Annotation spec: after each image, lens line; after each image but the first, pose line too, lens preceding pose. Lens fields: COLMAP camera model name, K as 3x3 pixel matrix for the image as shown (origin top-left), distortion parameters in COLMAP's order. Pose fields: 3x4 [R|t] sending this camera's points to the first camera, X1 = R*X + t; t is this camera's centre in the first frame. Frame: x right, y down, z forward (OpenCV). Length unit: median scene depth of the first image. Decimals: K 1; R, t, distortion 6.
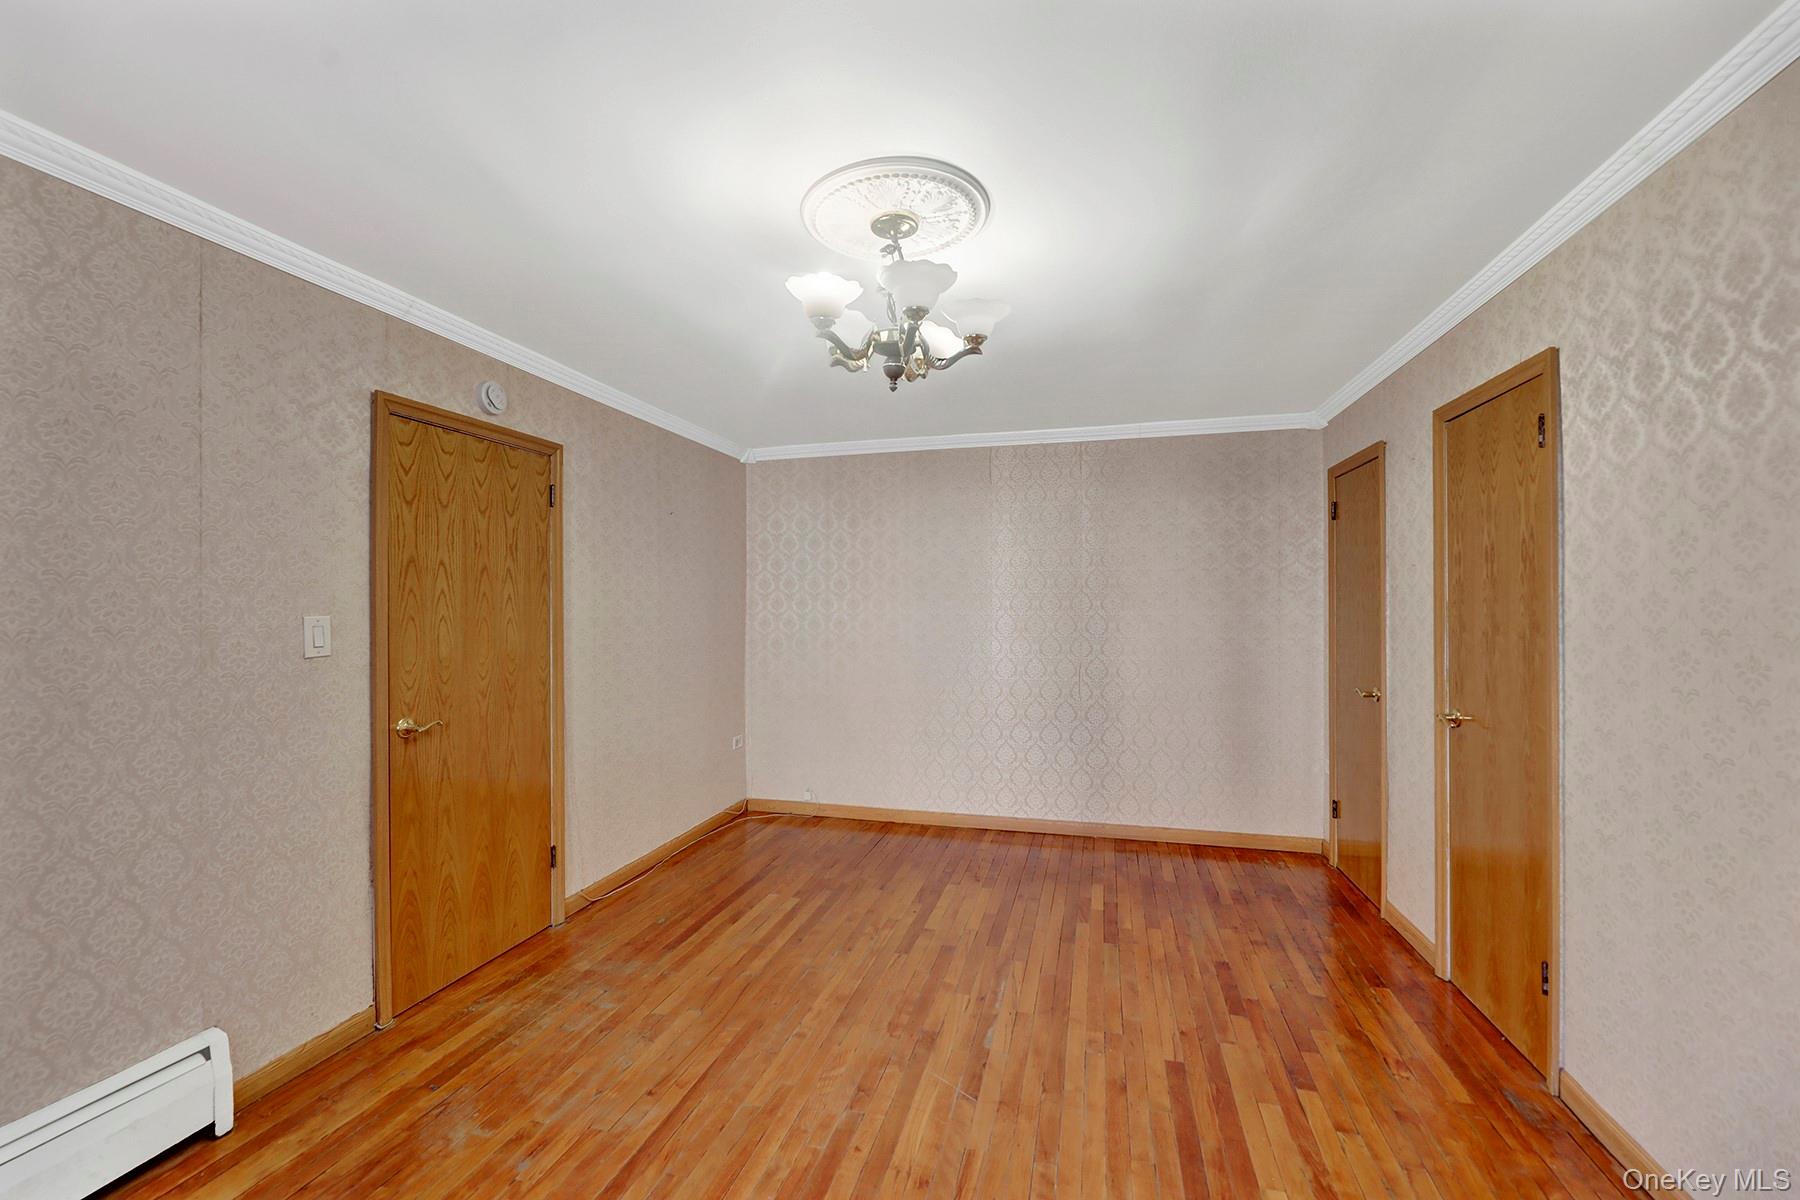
lens RADIAL K [[760.2, 0, 877.7], [0, 760.2, 606.0], [0, 0, 1]] dist [0.000827, -0.003942]
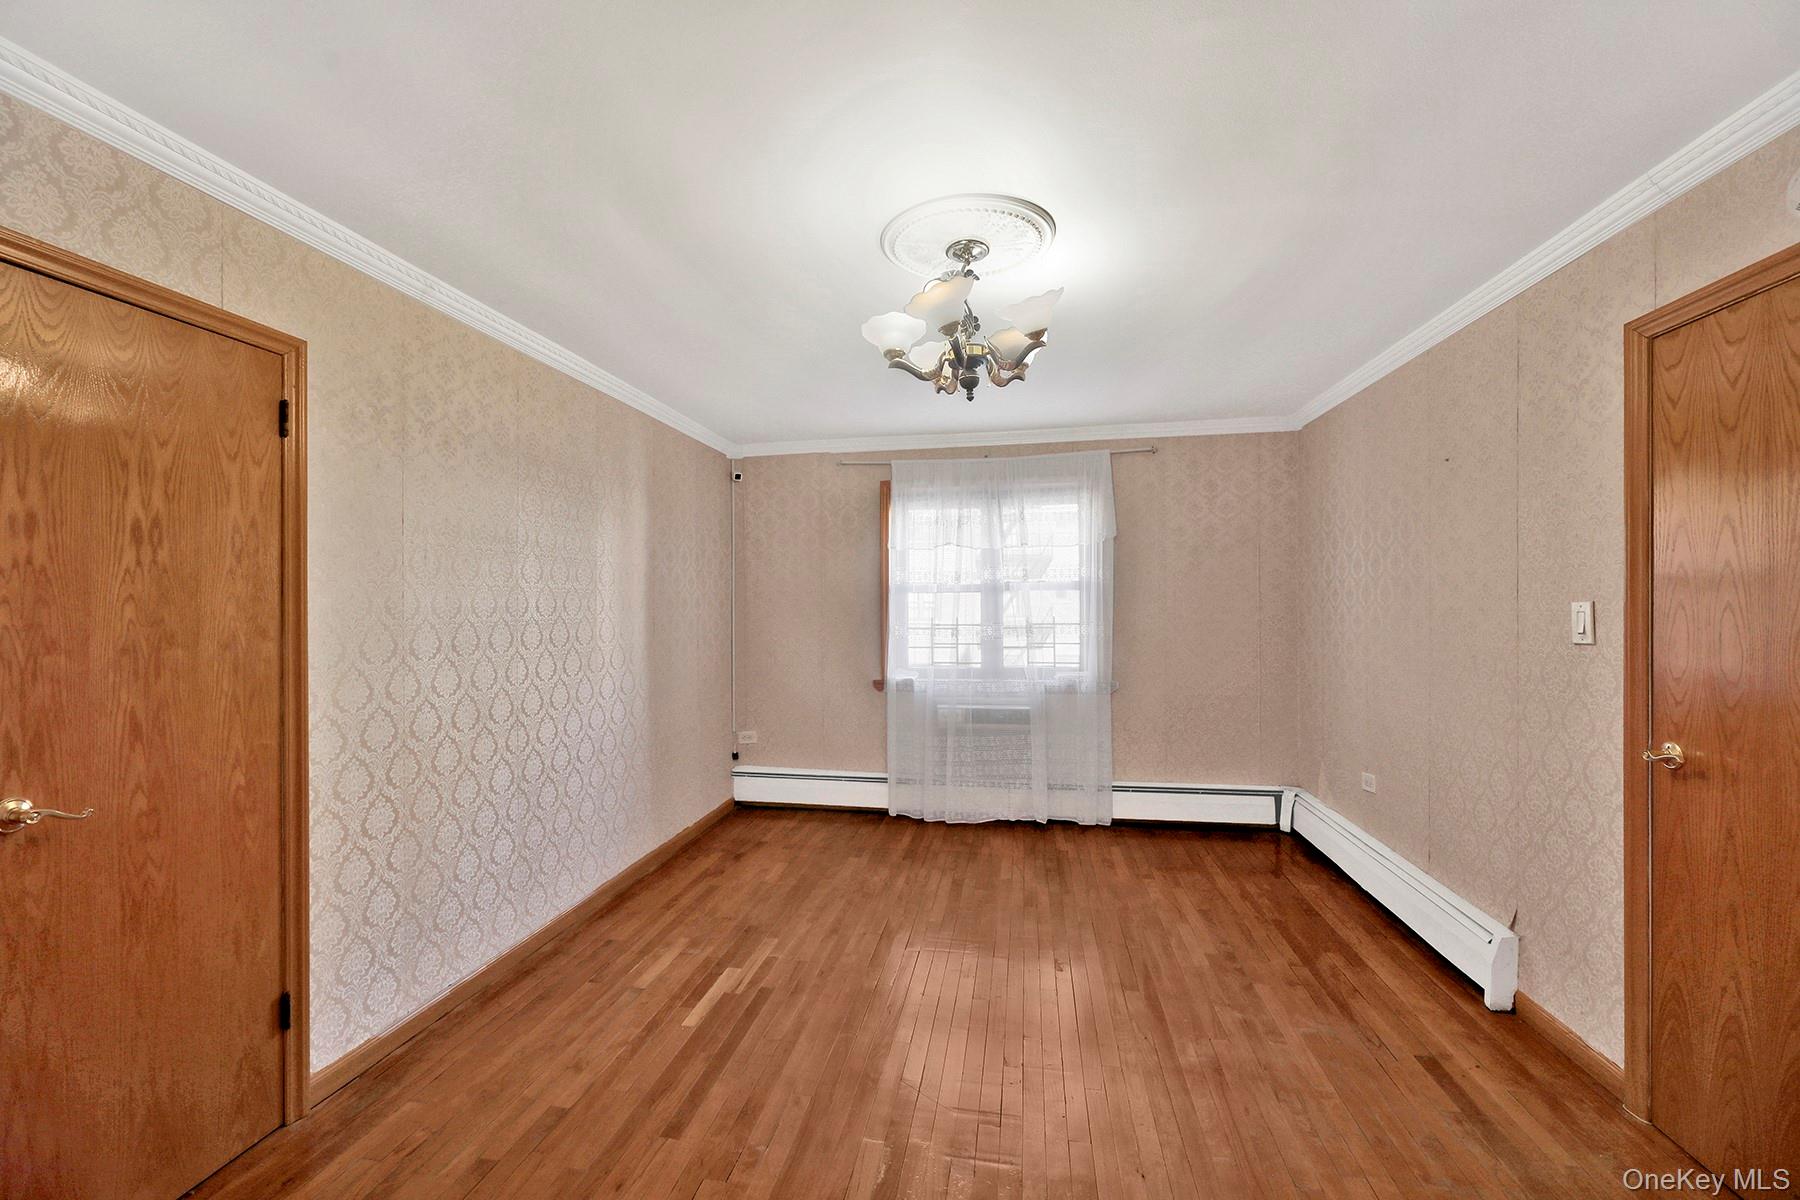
lens RADIAL K [[760.2, 0, 877.7], [0, 760.2, 606.0], [0, 0, 1]] dist [0.000827, -0.003942]
pose [[-0.995434, 0.012098, -0.094687, 0.229993], [0.011859, 0.999925, 0.003088, 0.005946], [0.094718, 0.001951, -0.995502, 1.847781]]
